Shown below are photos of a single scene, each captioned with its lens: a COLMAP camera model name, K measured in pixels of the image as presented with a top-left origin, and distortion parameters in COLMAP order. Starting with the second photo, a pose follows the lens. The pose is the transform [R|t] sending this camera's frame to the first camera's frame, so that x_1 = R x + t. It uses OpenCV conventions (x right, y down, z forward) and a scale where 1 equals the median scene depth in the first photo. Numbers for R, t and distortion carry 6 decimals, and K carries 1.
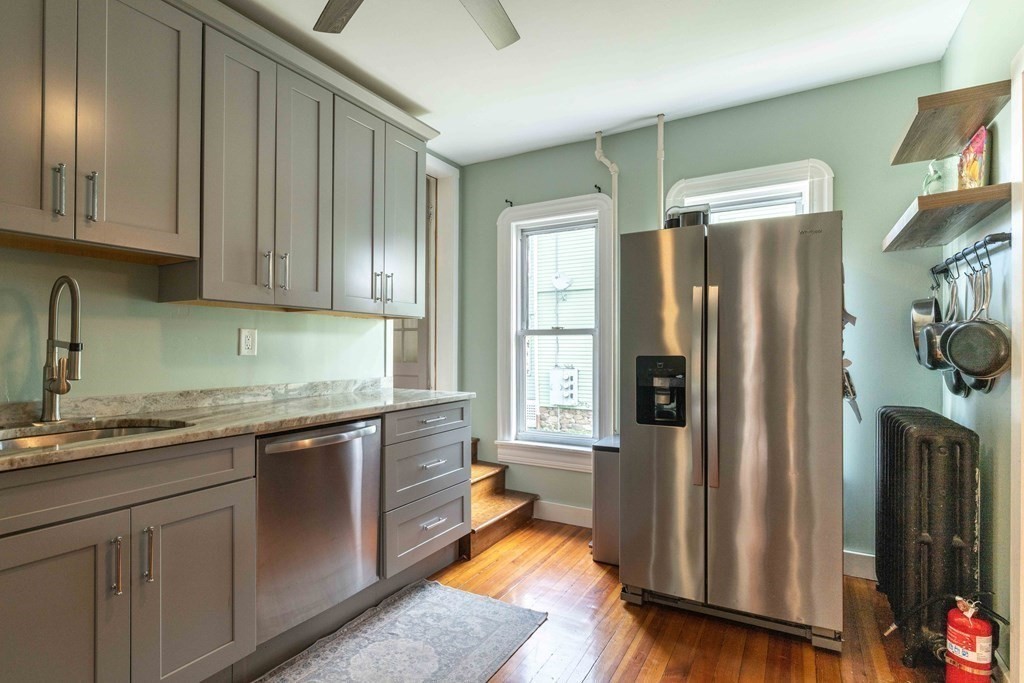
lens RADIAL K [[510.9, 0, 521.2], [0, 510.9, 342.7], [0, 0, 1]] dist [-0.000505, -0.000009]
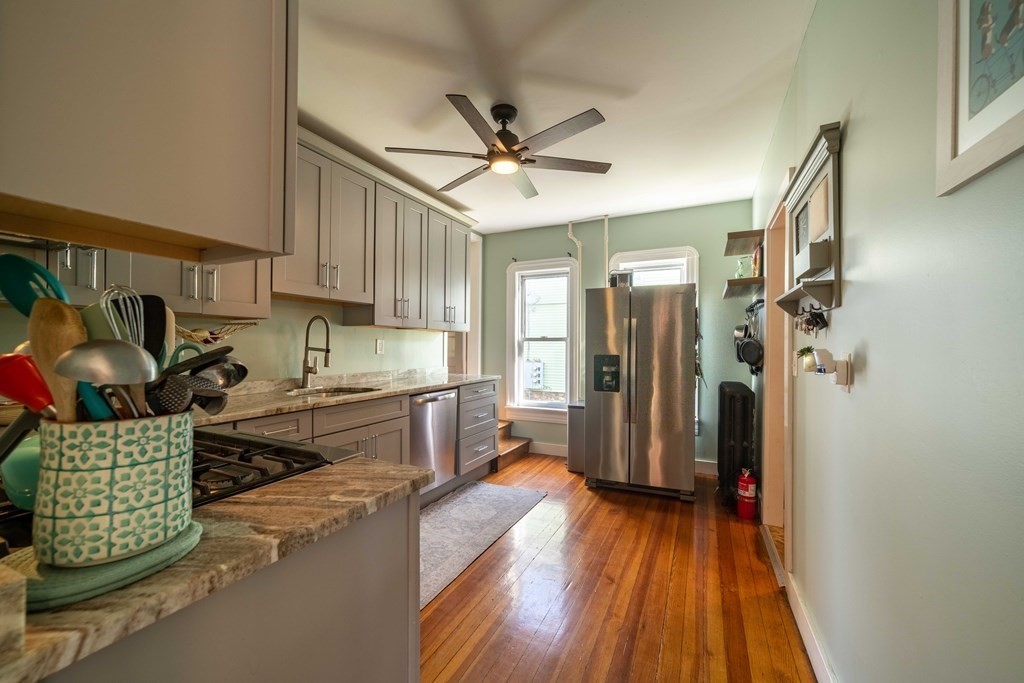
lens RADIAL K [[410.7, 0, 529.3], [0, 410.7, 340.0], [0, 0, 1]] dist [-0.002375, -0.000053]
pose [[0.995962, 0.004480, 0.089666, -0.134820], [-0.004276, 0.999988, -0.002467, -0.022037], [-0.089676, 0.002073, 0.995969, -0.443011]]
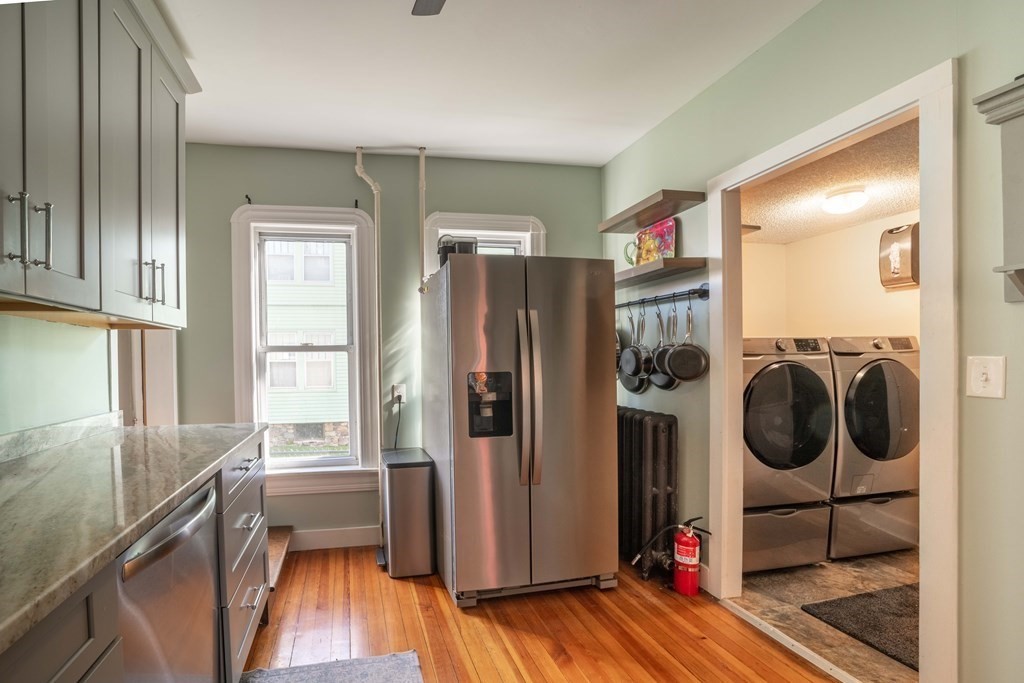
lens RADIAL K [[443.1, 0, 430.4], [0, 443.1, 363.0], [0, 0, 1]] dist [-0.018916, 0.000268]
pose [[0.774561, -0.015259, 0.632316, -0.380152], [0.006345, 0.999846, 0.016356, -0.008476], [-0.632468, -0.008657, 0.774538, 0.322885]]
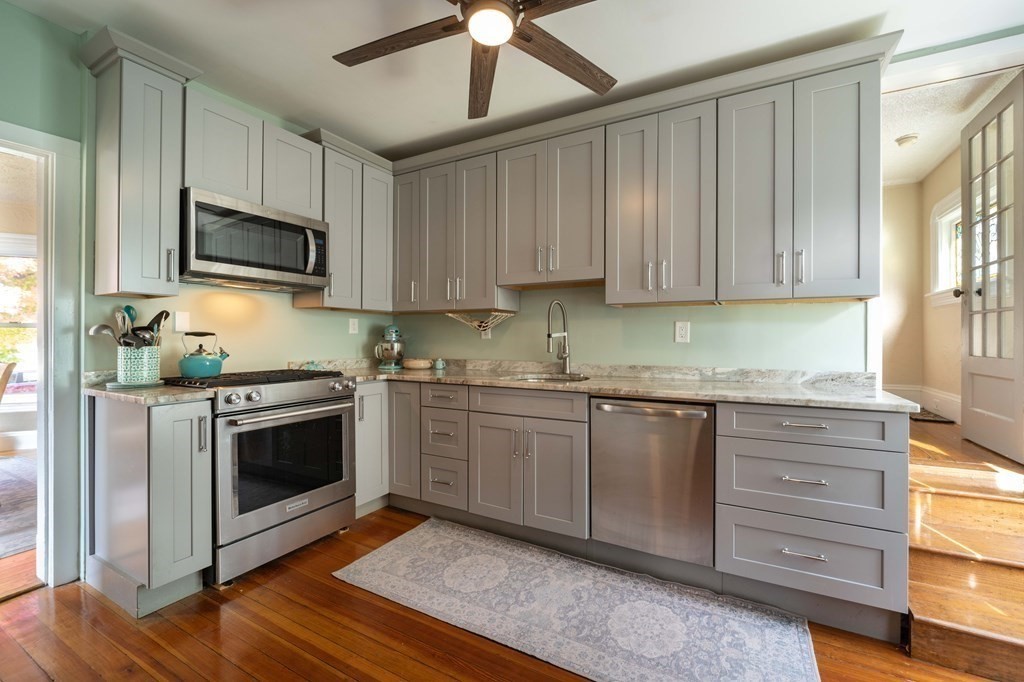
lens RADIAL K [[410.7, 0, 529.3], [0, 410.7, 339.5], [0, 0, 1]] dist [-0.002375, -0.000053]
pose [[0.032733, -0.000545, -0.999464, 0.457260], [0.006694, 0.999978, -0.000326, 0.014226], [0.999442, -0.006680, 0.032735, 0.547560]]
